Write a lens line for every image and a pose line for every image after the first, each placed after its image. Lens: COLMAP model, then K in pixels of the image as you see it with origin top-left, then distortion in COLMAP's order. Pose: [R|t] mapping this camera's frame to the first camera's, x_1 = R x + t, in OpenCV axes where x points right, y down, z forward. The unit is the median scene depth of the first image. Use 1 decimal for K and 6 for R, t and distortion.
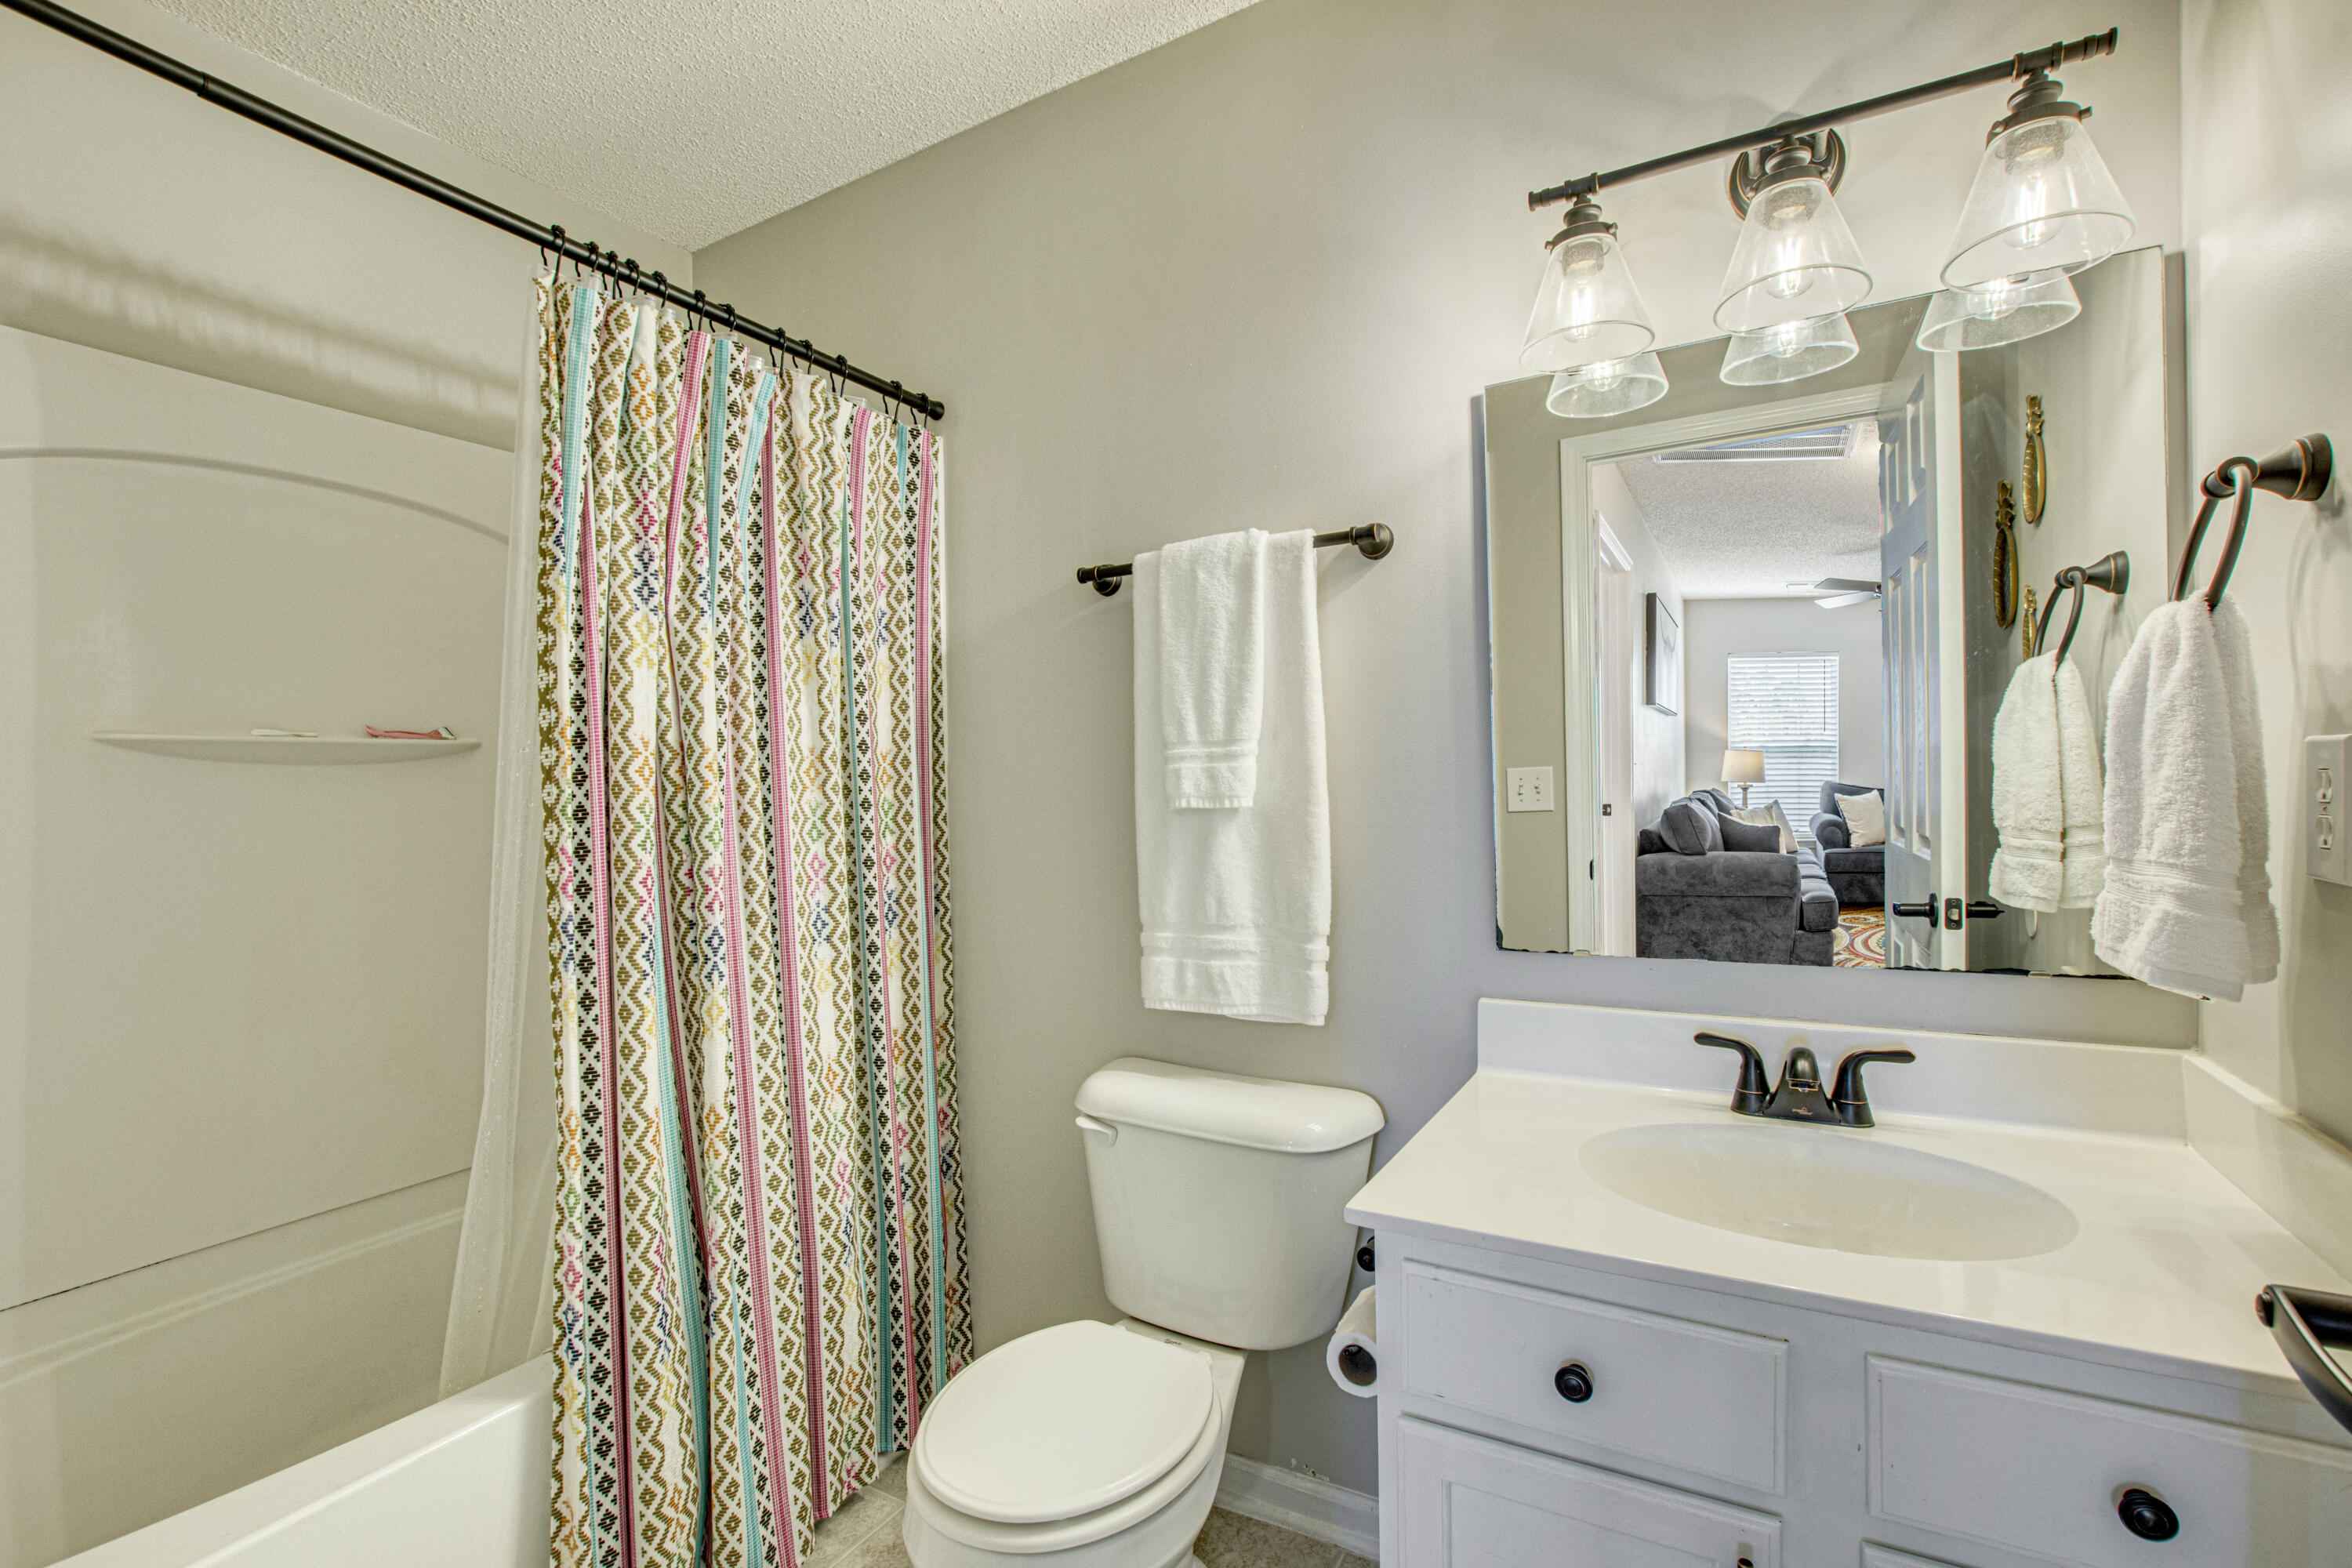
lens RADIAL K [[1062.7, 0, 1214.5], [0, 1062.7, 789.0], [0, 0, 1]] dist [-0.027628, 0.000521]
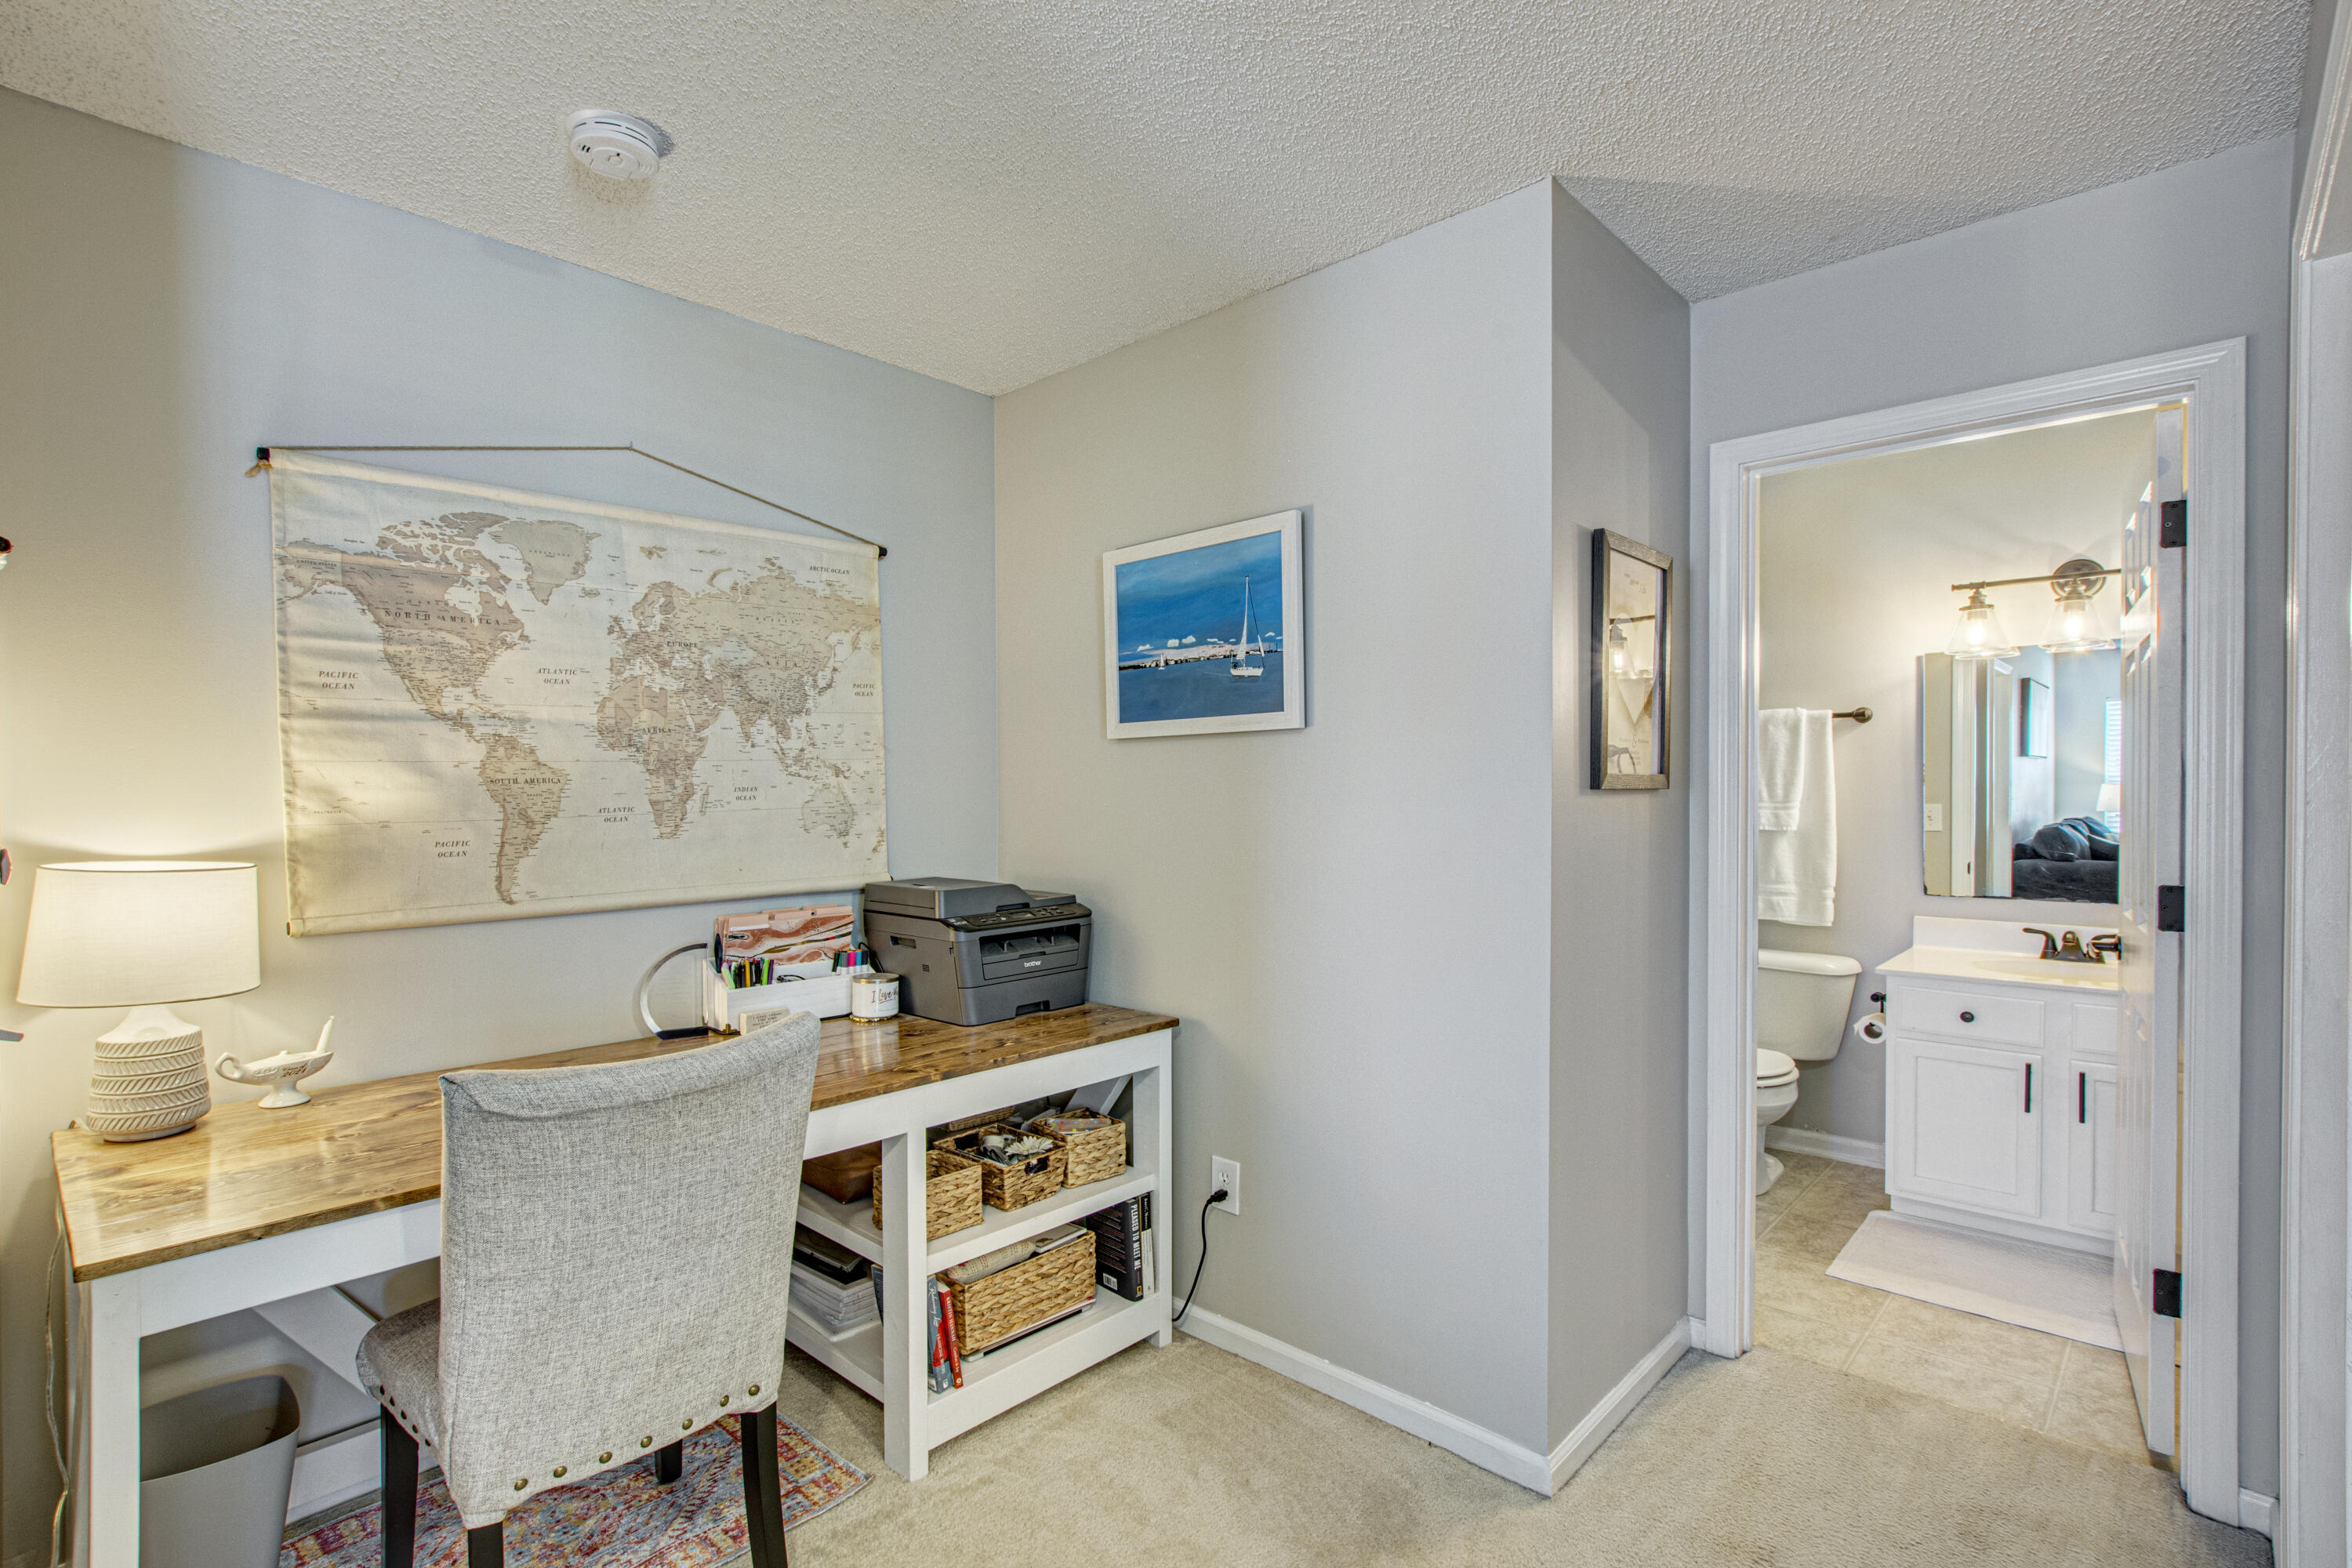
lens RADIAL K [[1059.0, 0, 1113.0], [0, 1059.0, 792.4], [0, 0, 1]] dist [-0.007587, 0.000411]
pose [[0.939792, 0.016102, -0.341367, -0.575360], [-0.011125, 0.999801, 0.016534, -0.085893], [0.341566, -0.011740, 0.939785, -1.647186]]
